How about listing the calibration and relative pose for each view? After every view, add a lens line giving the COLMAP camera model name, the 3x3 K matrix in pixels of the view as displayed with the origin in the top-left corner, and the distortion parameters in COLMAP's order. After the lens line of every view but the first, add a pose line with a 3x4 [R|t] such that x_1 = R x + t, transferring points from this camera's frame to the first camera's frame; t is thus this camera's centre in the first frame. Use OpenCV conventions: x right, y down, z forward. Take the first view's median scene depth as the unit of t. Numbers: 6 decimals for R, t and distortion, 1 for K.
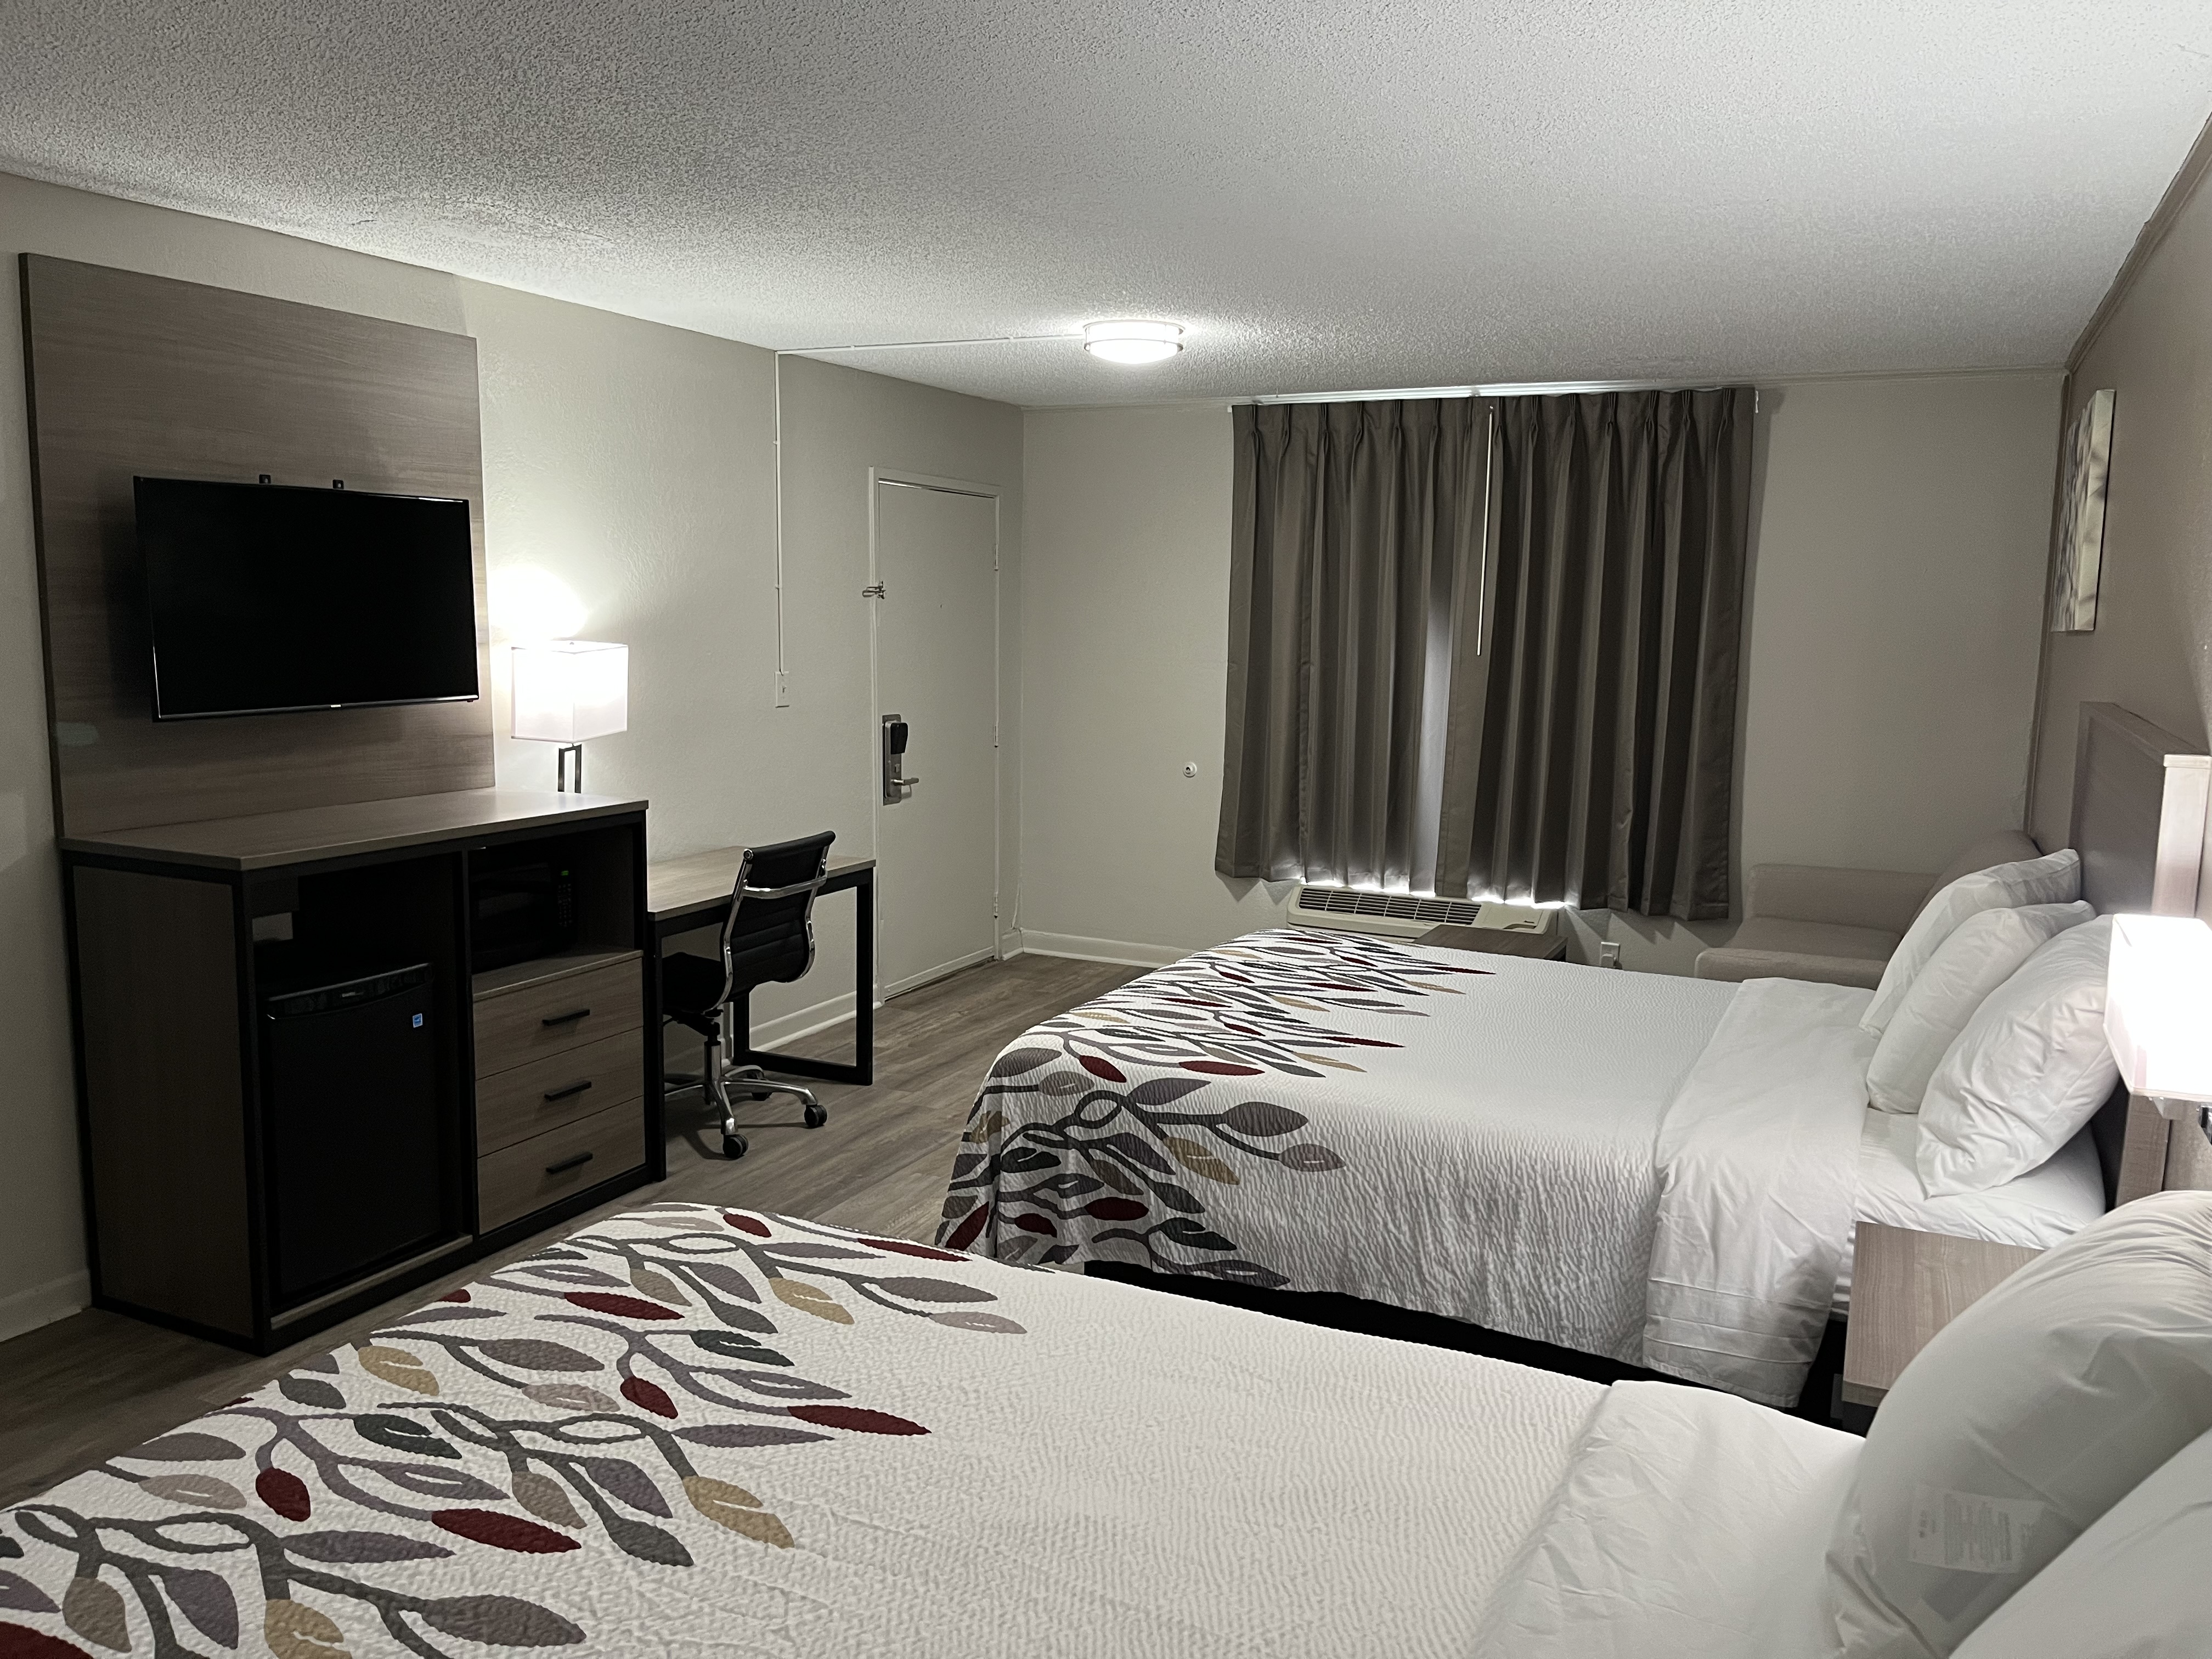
lens RADIAL K [[1675.3, 0, 1108.3], [0, 1675.3, 839.3], [0, 0, 1]] dist [0.072184, -0.124845]
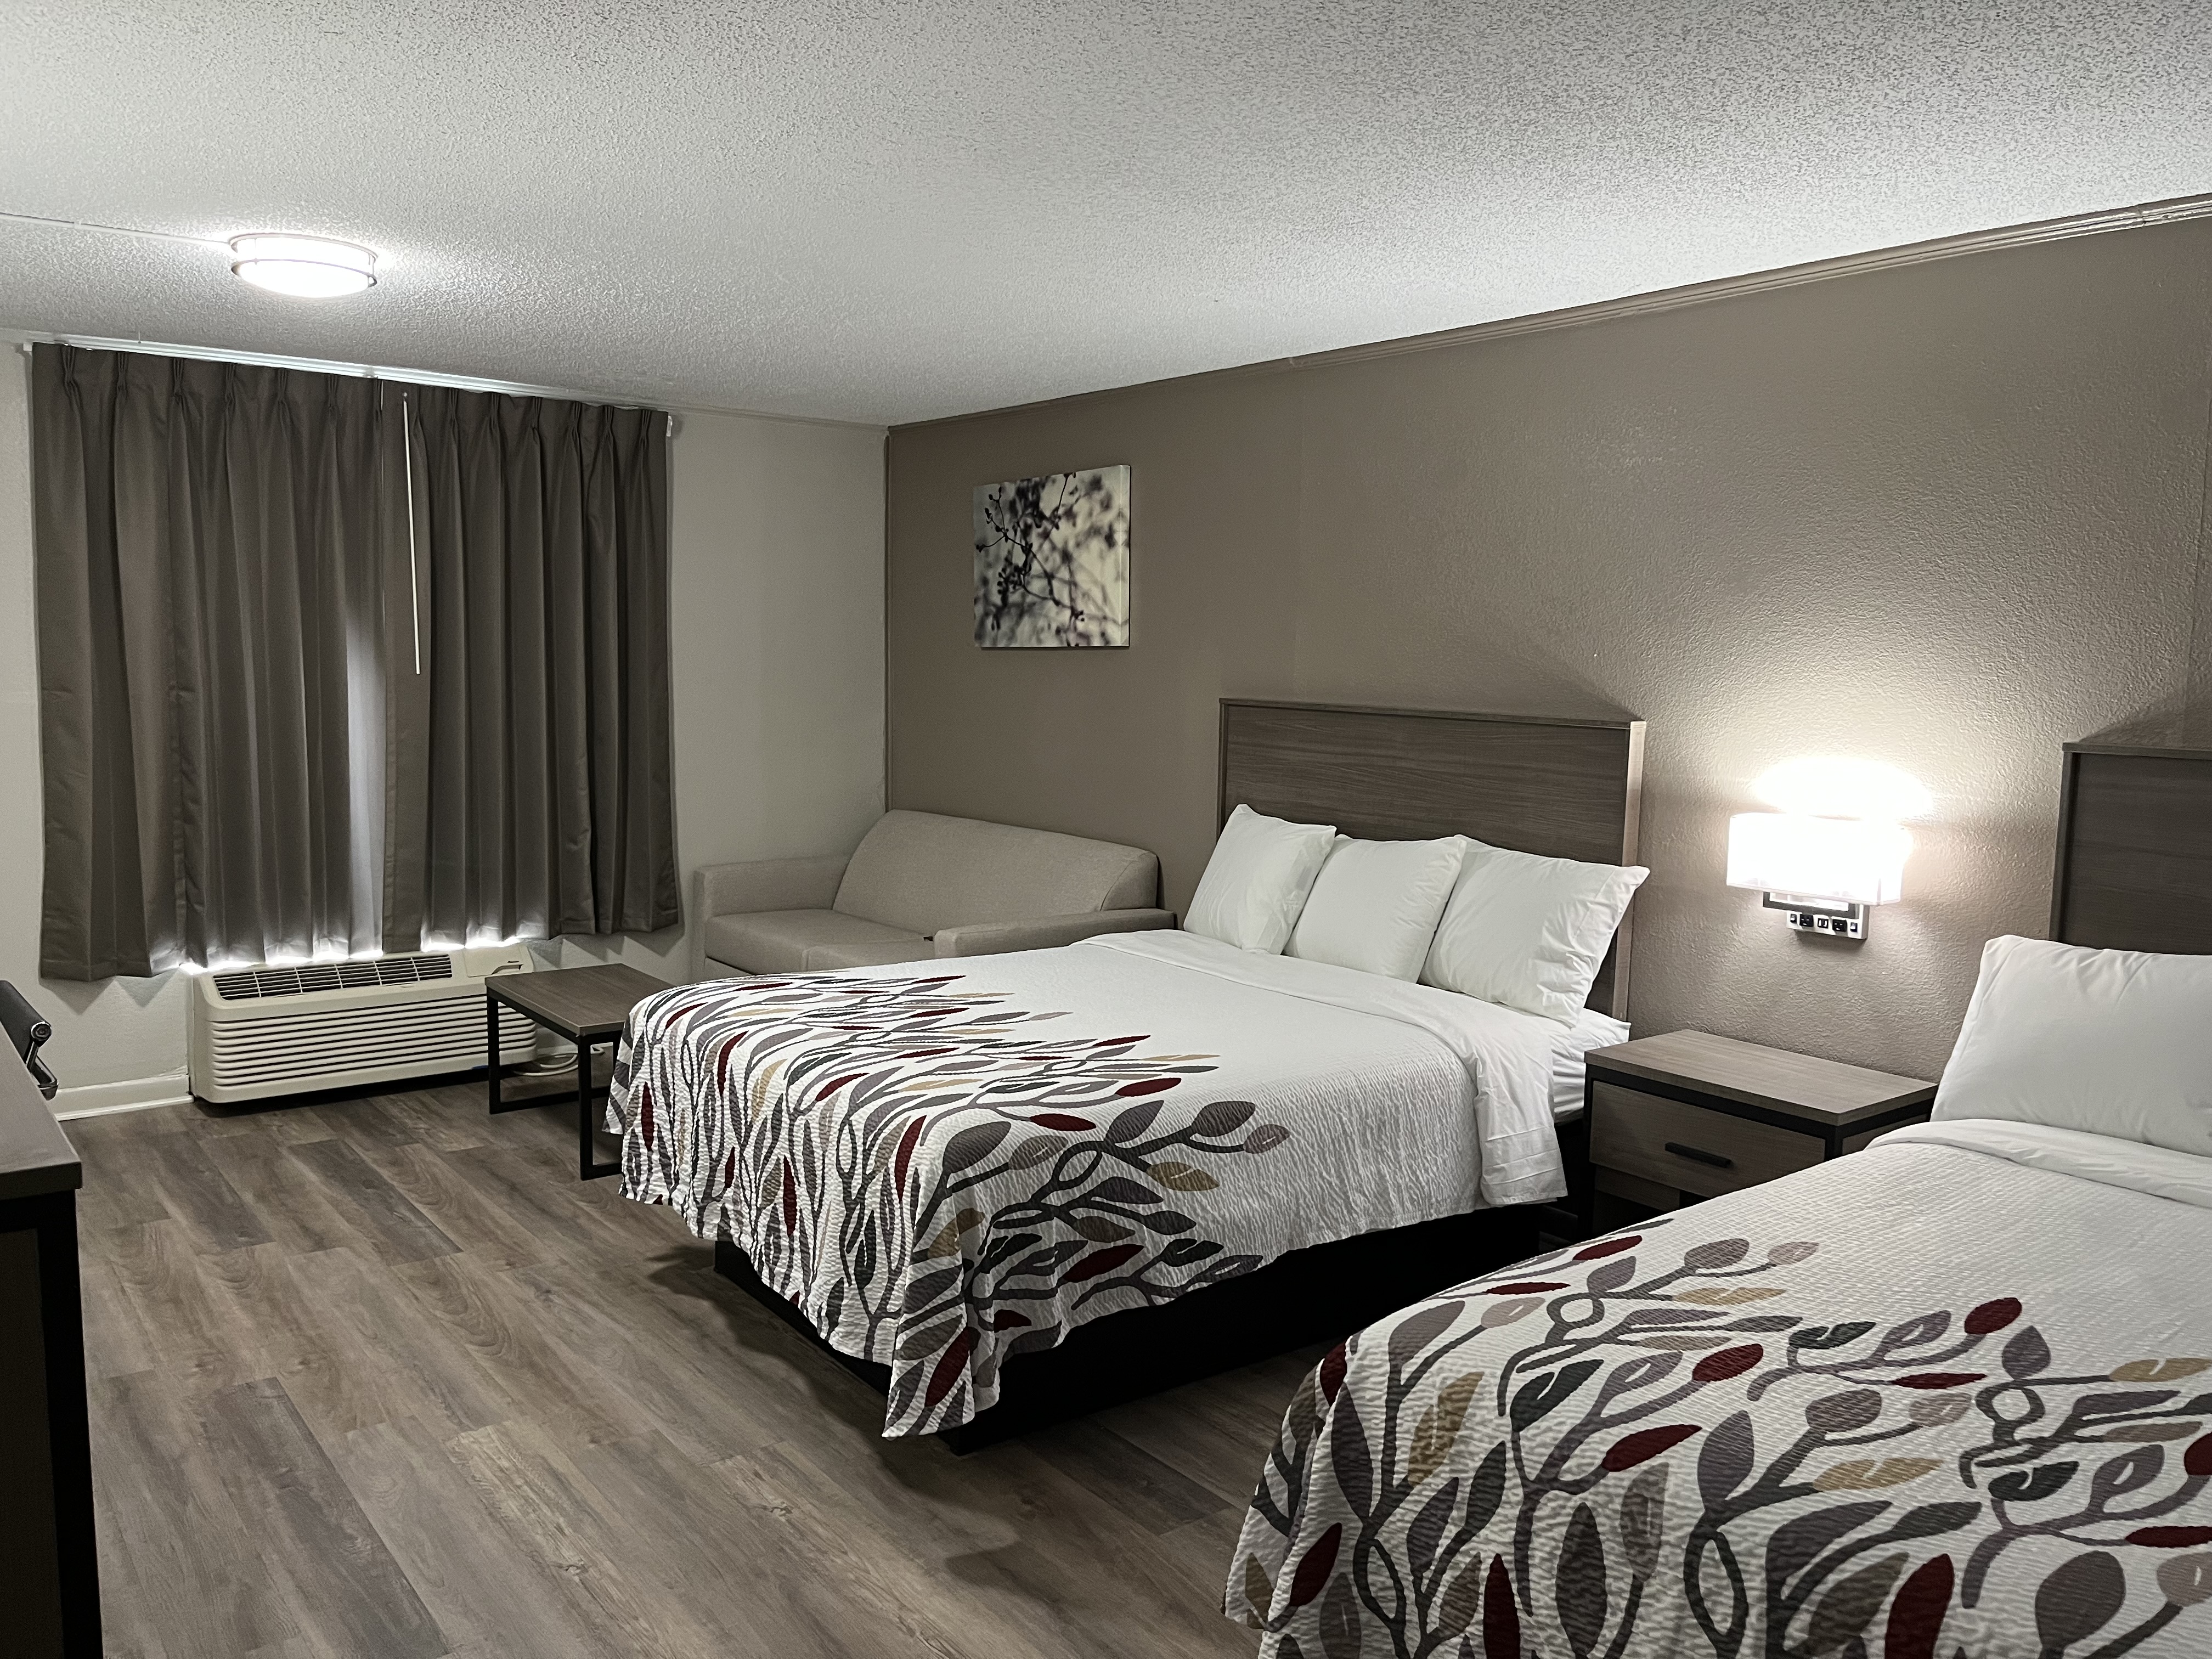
lens RADIAL K [[1687.8, 0, 1106.0], [0, 1687.8, 829.5], [0, 0, 1]] dist [0.054233, -0.077425]
pose [[0.450718, -0.104657, 0.886510, -0.825997], [0.114770, 0.991655, 0.058719, -0.078227], [-0.885258, 0.075279, 0.458968, 0.551147]]
